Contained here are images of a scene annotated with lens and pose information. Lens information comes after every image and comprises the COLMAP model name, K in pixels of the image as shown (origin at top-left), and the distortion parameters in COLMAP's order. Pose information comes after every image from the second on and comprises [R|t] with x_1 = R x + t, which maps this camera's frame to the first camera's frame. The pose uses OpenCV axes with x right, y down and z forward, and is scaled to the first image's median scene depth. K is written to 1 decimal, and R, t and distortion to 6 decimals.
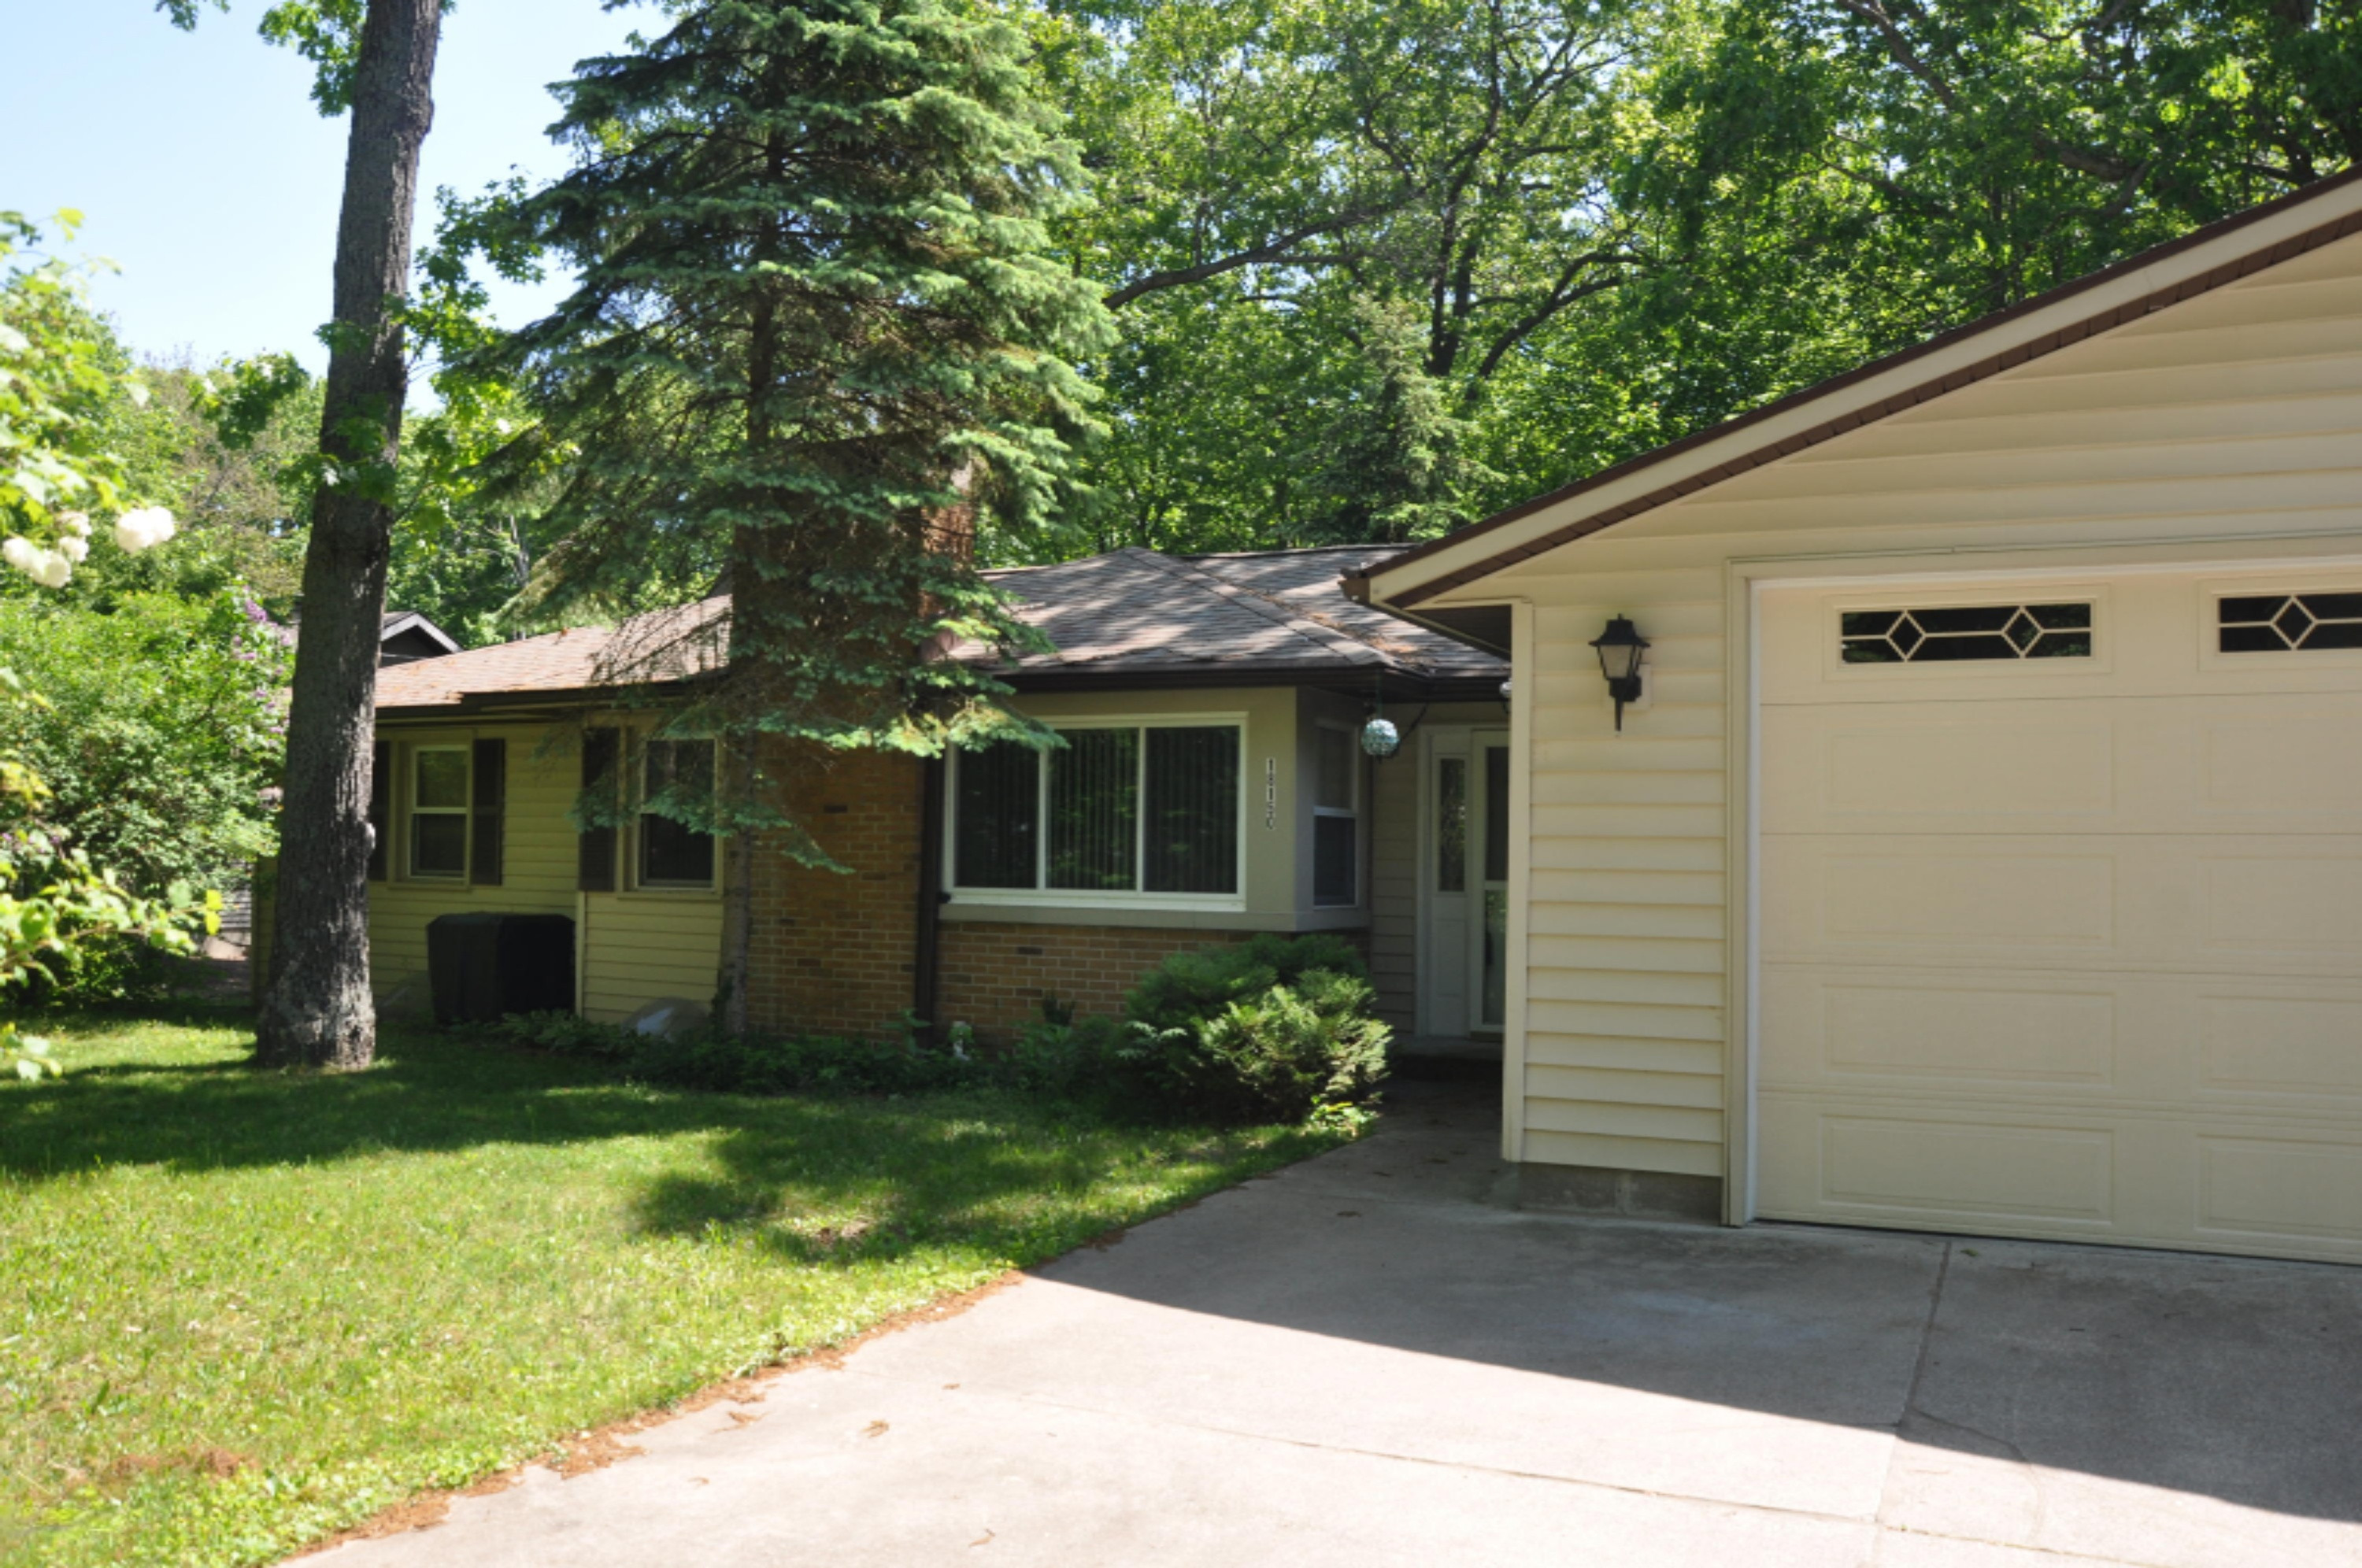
lens RADIAL K [[1829.5, 0, 1181.0], [0, 1829.5, 784.0], [0, 0, 1]] dist [-0.144995, 0.106045]
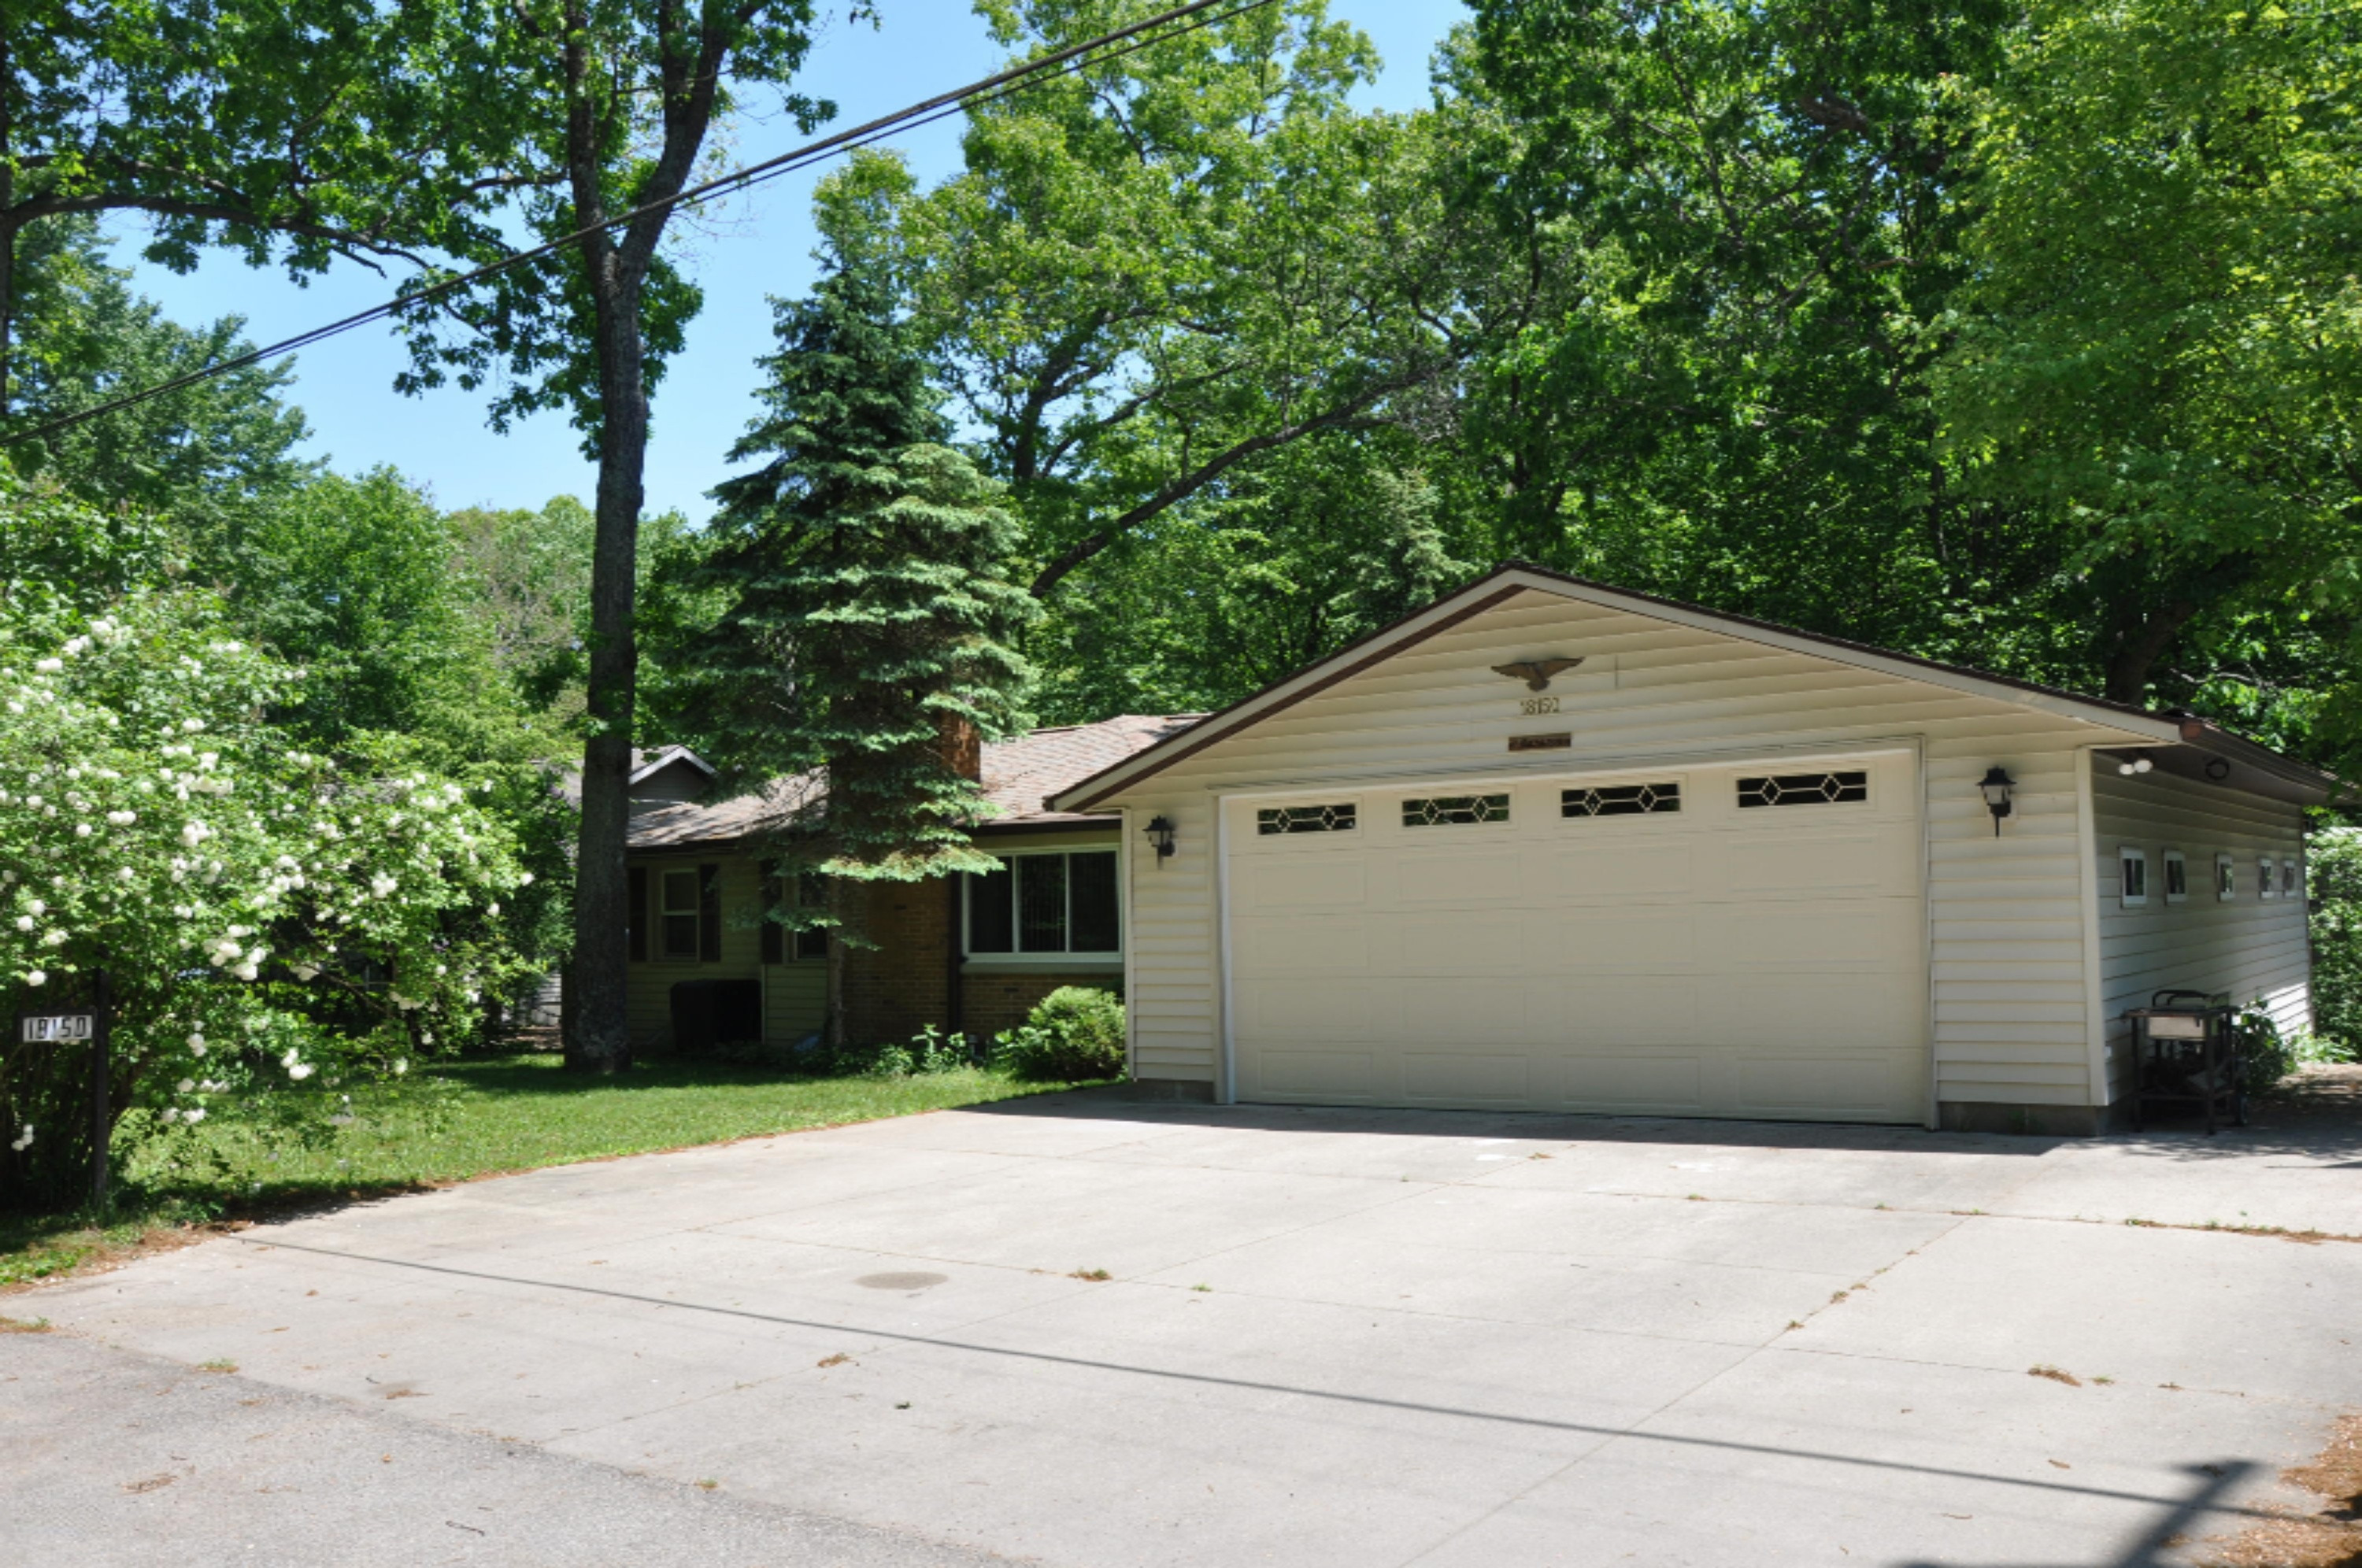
lens RADIAL K [[1829.5, 0, 1181.0], [0, 1829.5, 784.0], [0, 0, 1]] dist [-0.144995, 0.106045]
pose [[0.986792, -0.049348, -0.154290, 0.368718], [0.044626, 0.998428, -0.033916, -0.035108], [0.155722, 0.026583, 0.987443, -0.675367]]
